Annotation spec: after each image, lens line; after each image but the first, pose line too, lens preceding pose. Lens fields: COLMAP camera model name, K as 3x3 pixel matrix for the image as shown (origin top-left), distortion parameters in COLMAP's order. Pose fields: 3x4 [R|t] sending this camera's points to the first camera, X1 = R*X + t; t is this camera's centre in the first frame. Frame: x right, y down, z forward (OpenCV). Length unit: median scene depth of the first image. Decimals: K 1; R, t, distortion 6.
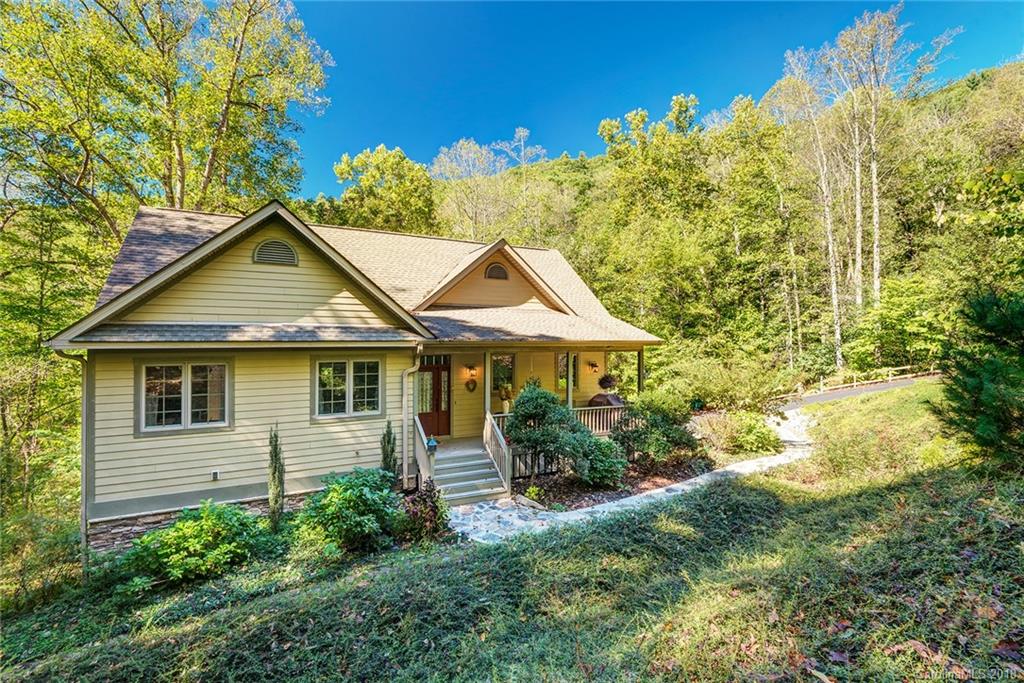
lens RADIAL K [[470.0, 0, 528.2], [0, 470.0, 338.5], [0, 0, 1]] dist [-0.002533, -0.000731]
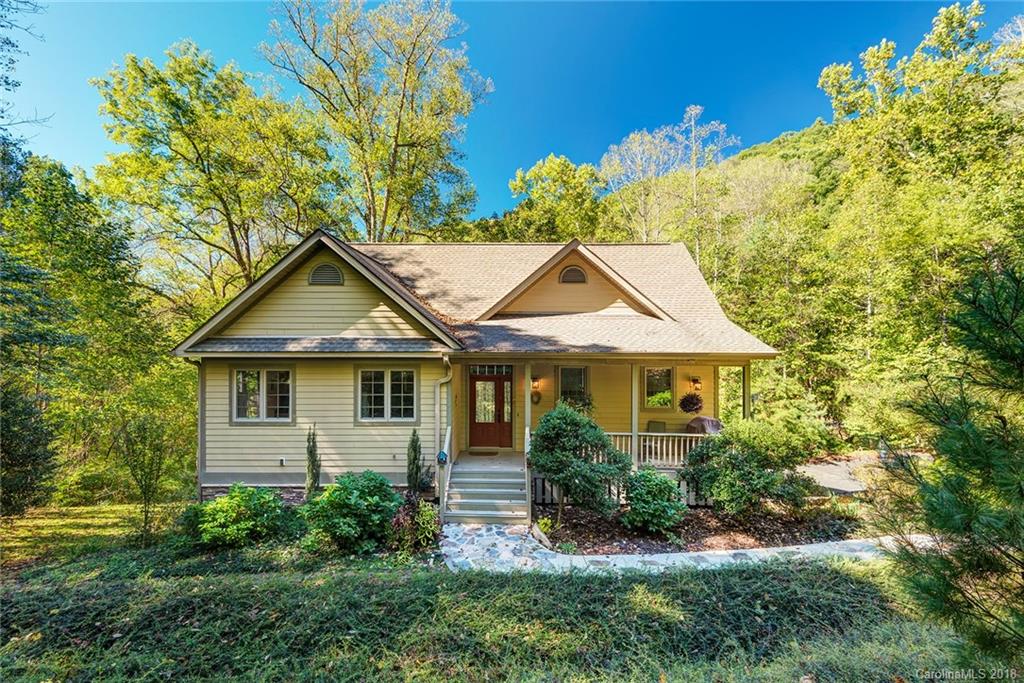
lens RADIAL K [[470.4, 0, 512.0], [0, 470.4, 341.5], [0, 0, 1]] dist [0.003661, 0.000112]
pose [[0.875341, 0.001017, -0.483506, 0.379995], [-0.000598, 0.999999, 0.001021, -0.018144], [0.483506, -0.000604, 0.875341, 0.190992]]
